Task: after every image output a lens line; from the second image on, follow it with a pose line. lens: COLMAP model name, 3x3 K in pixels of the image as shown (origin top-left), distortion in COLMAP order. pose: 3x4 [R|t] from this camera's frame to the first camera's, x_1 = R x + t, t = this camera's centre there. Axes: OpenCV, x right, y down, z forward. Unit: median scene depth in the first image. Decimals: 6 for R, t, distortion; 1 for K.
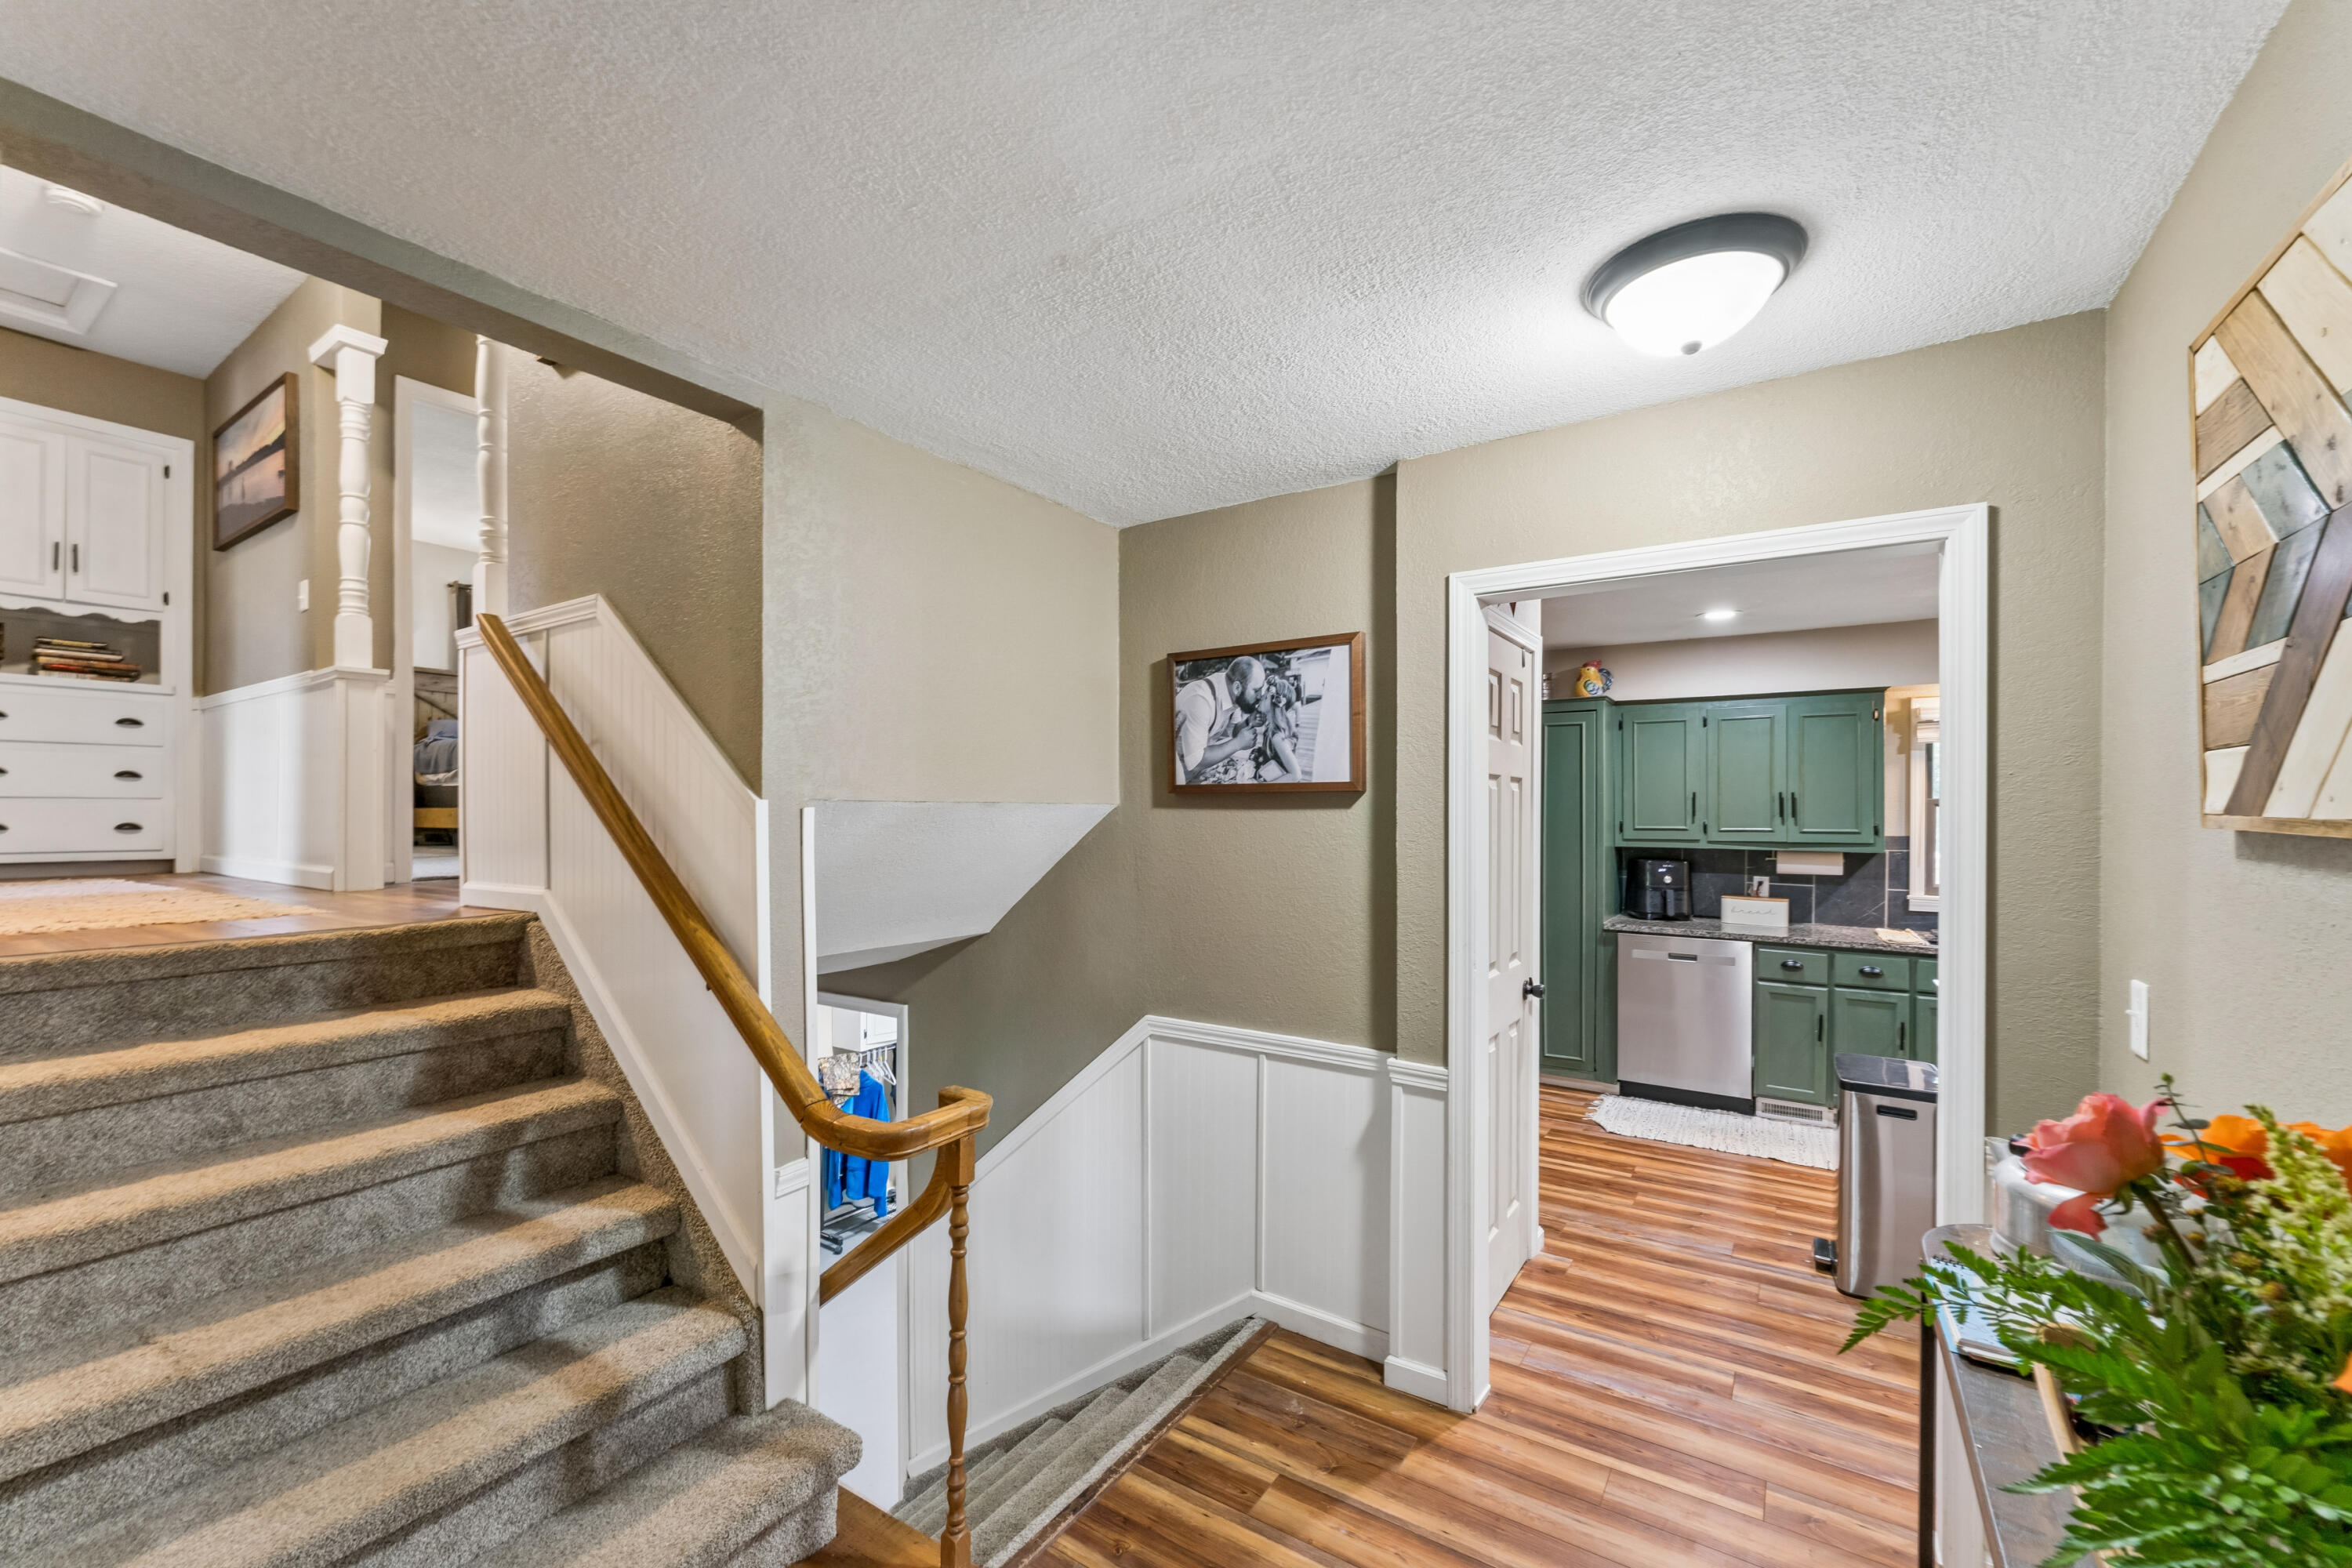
lens RADIAL K [[945.2, 0, 1176.0], [0, 945.2, 784.0], [0, 0, 1]] dist [0.000006, 0.000197]
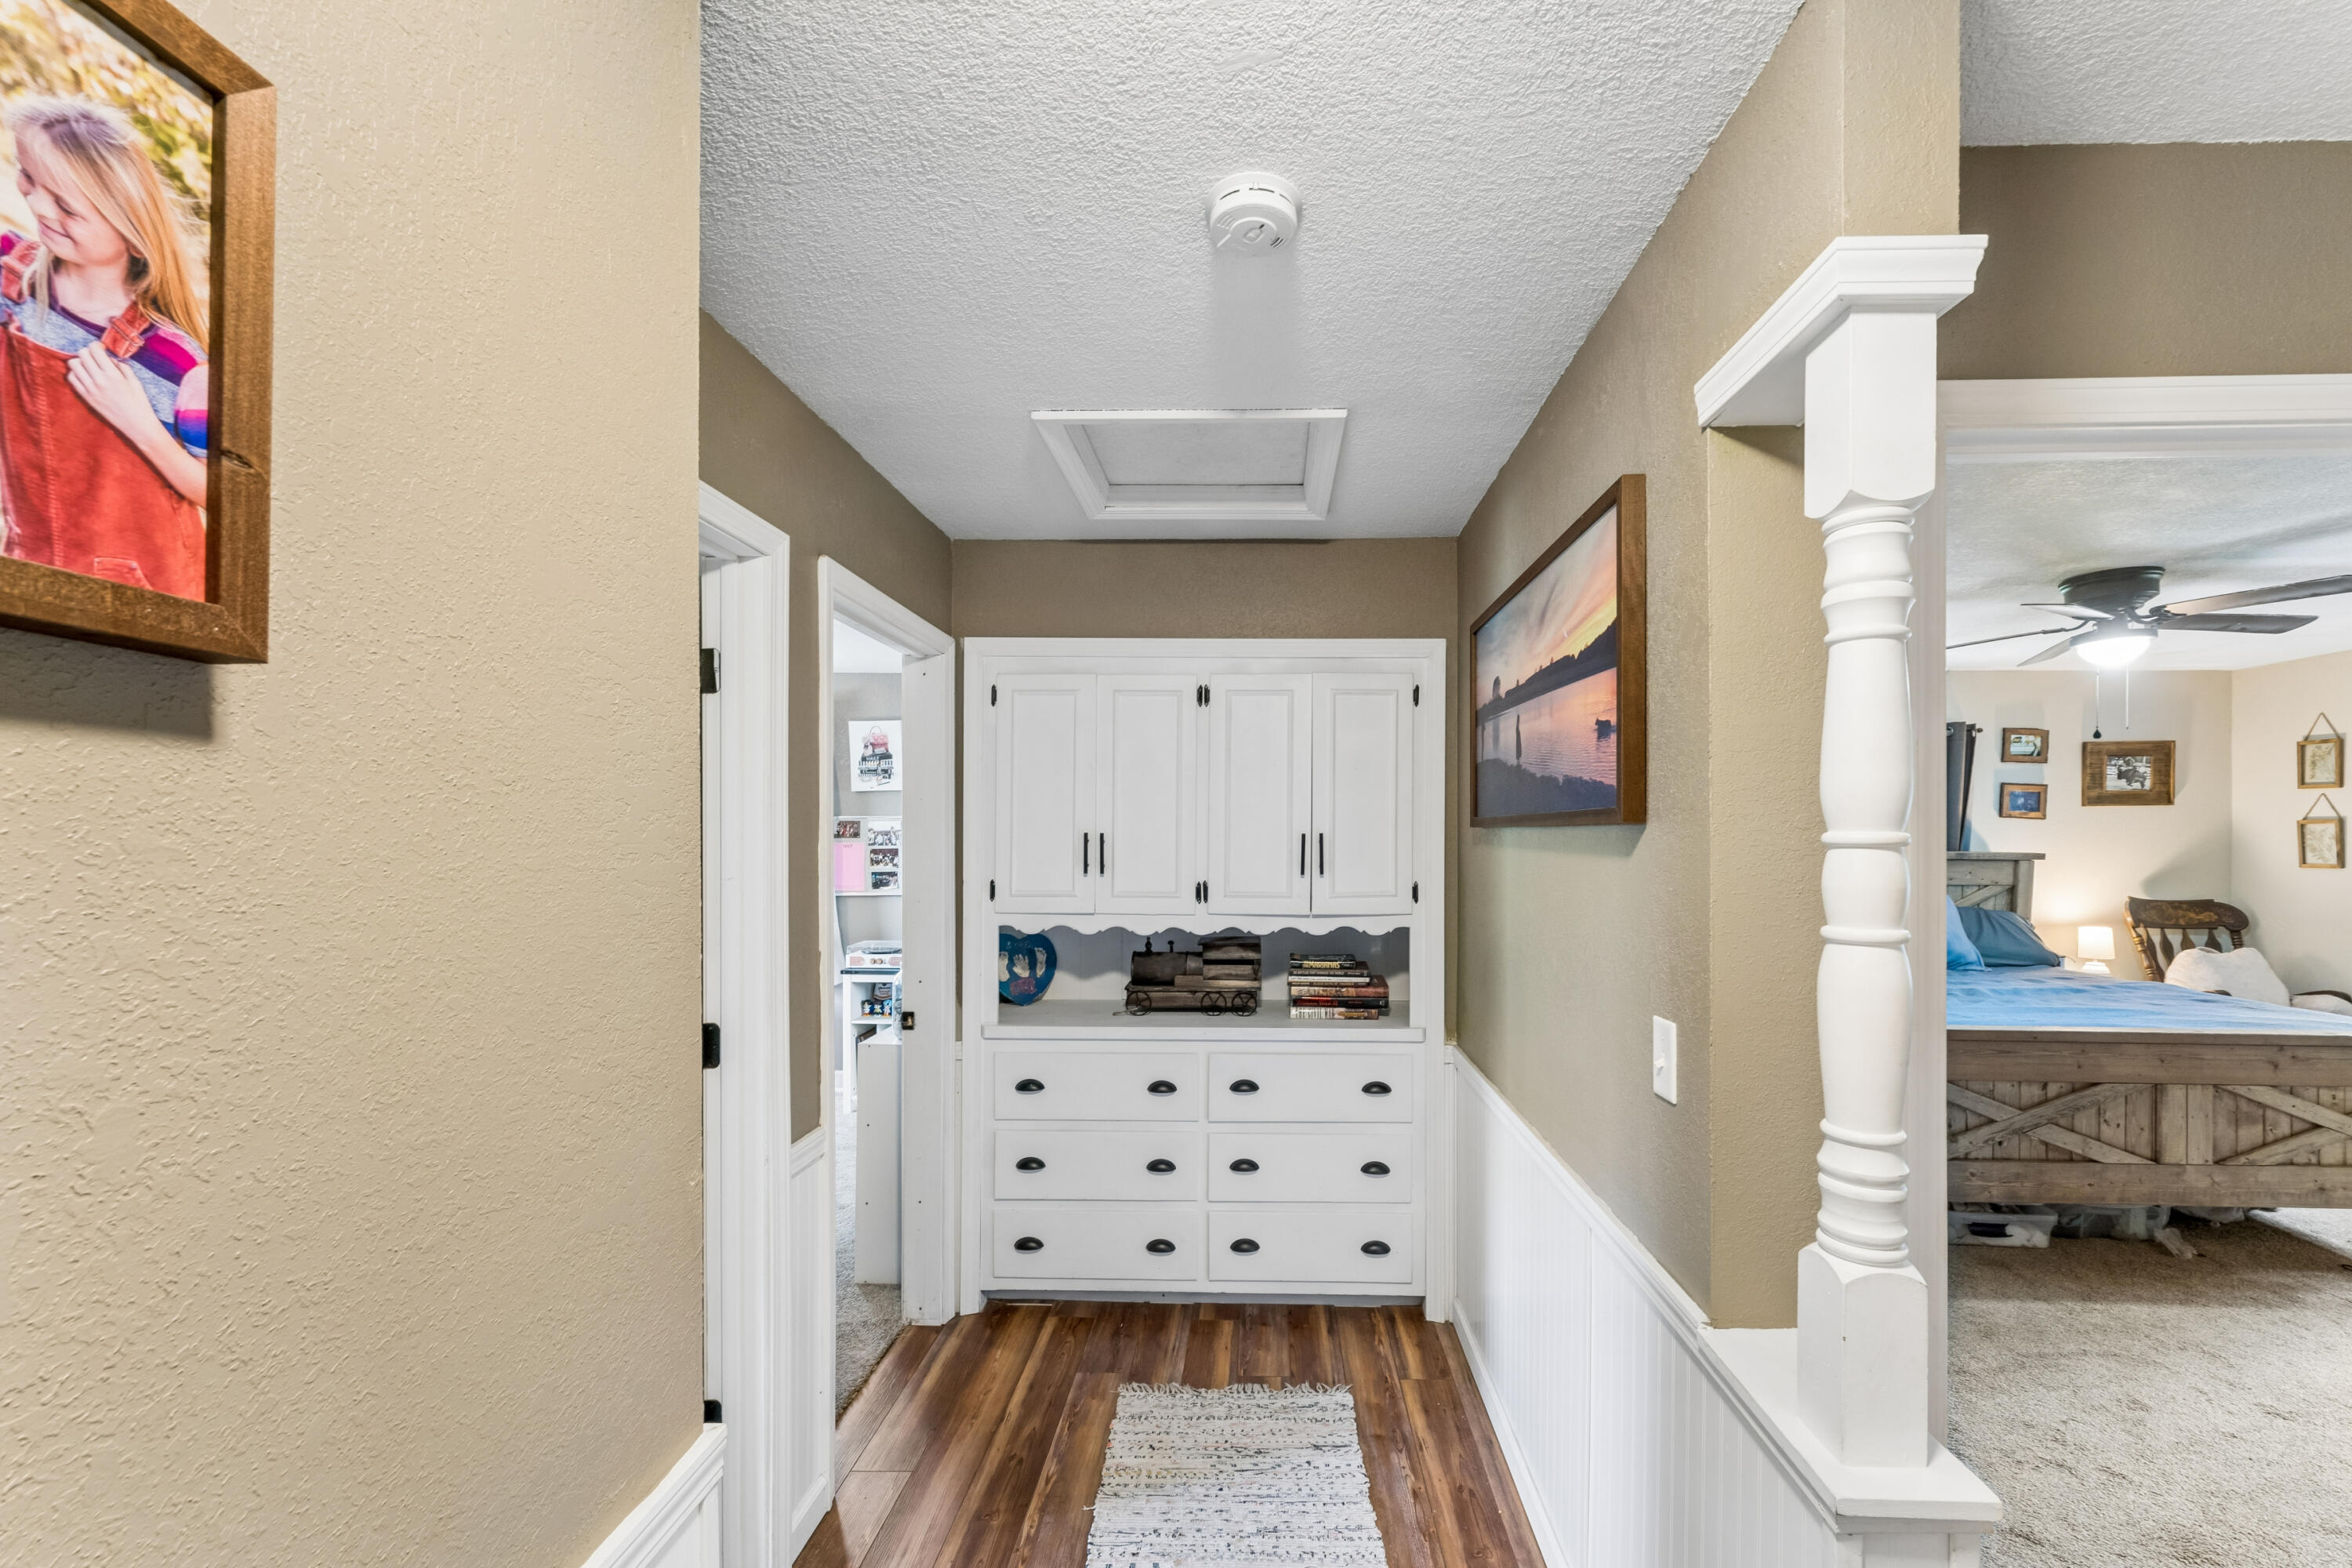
lens RADIAL K [[959.7, 0, 1181.1], [0, 959.7, 836.6], [0, 0, 1]] dist [-0.000008, 0.000128]
pose [[0.484081, 0.015169, -0.874892, -0.611387], [0.006050, 0.999768, 0.020682, -0.266308], [0.875002, -0.015304, 0.483877, 0.579874]]
